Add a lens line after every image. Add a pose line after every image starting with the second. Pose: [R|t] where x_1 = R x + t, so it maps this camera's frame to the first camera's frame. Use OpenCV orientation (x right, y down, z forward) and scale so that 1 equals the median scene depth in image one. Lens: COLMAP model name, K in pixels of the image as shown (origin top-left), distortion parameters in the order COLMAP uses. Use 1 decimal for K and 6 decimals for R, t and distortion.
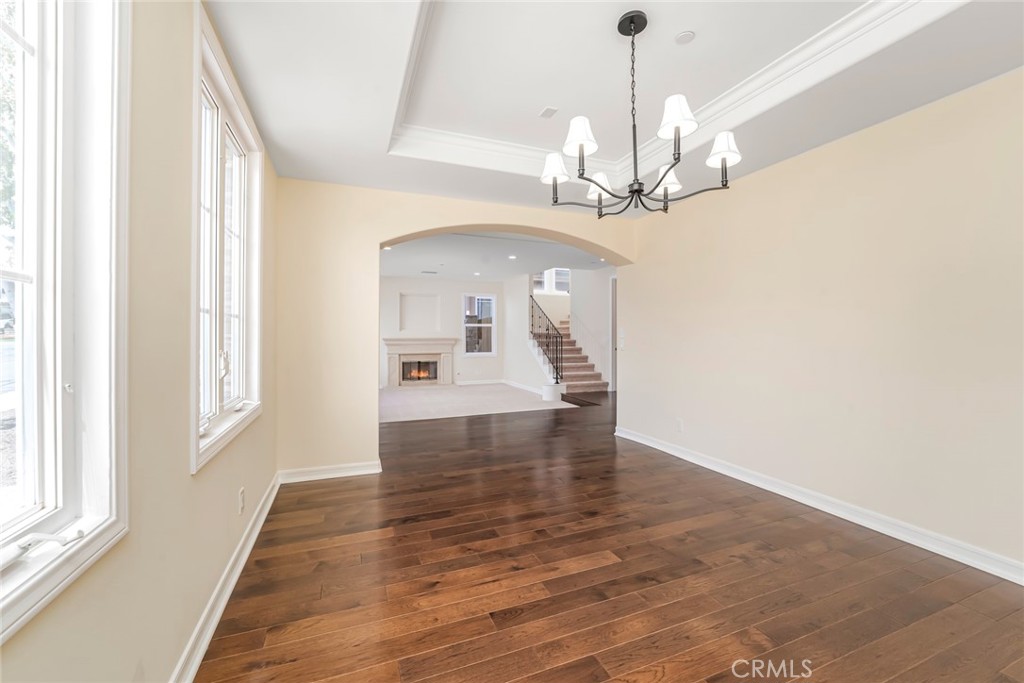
lens RADIAL K [[417.8, 0, 520.9], [0, 417.8, 341.0], [0, 0, 1]] dist [-0.020673, 0.004518]
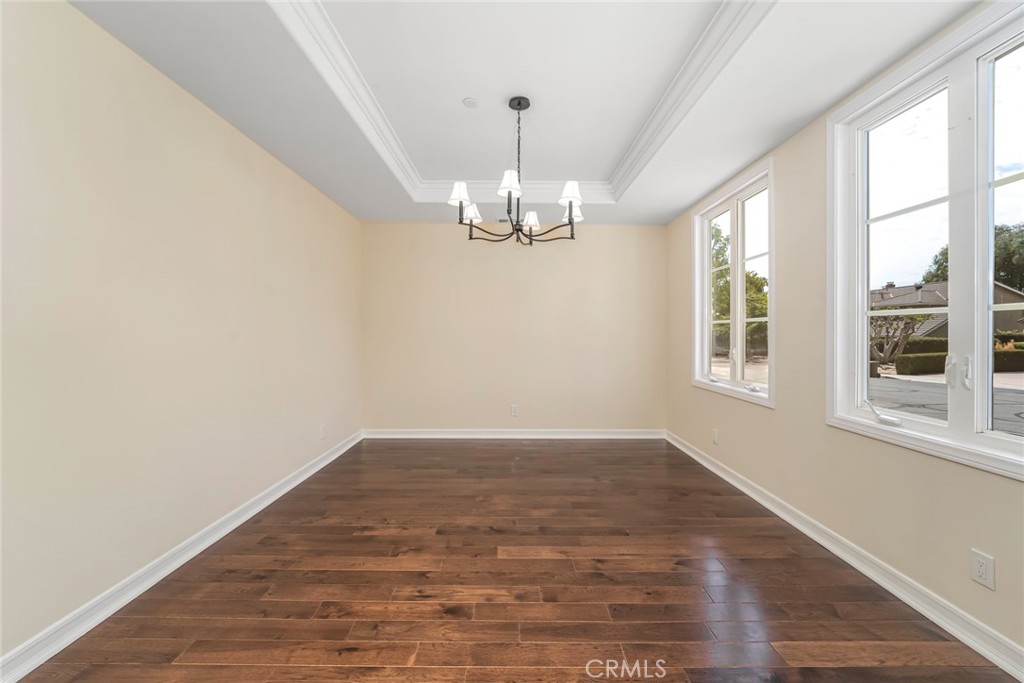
lens RADIAL K [[417.8, 0, 510.5], [0, 417.8, 336.3], [0, 0, 1]] dist [-0.020673, 0.004518]
pose [[-0.922212, -0.001879, 0.386680, -0.199716], [0.004357, 0.999874, 0.015249, -0.026011], [-0.386660, 0.015748, -0.922088, 1.981078]]
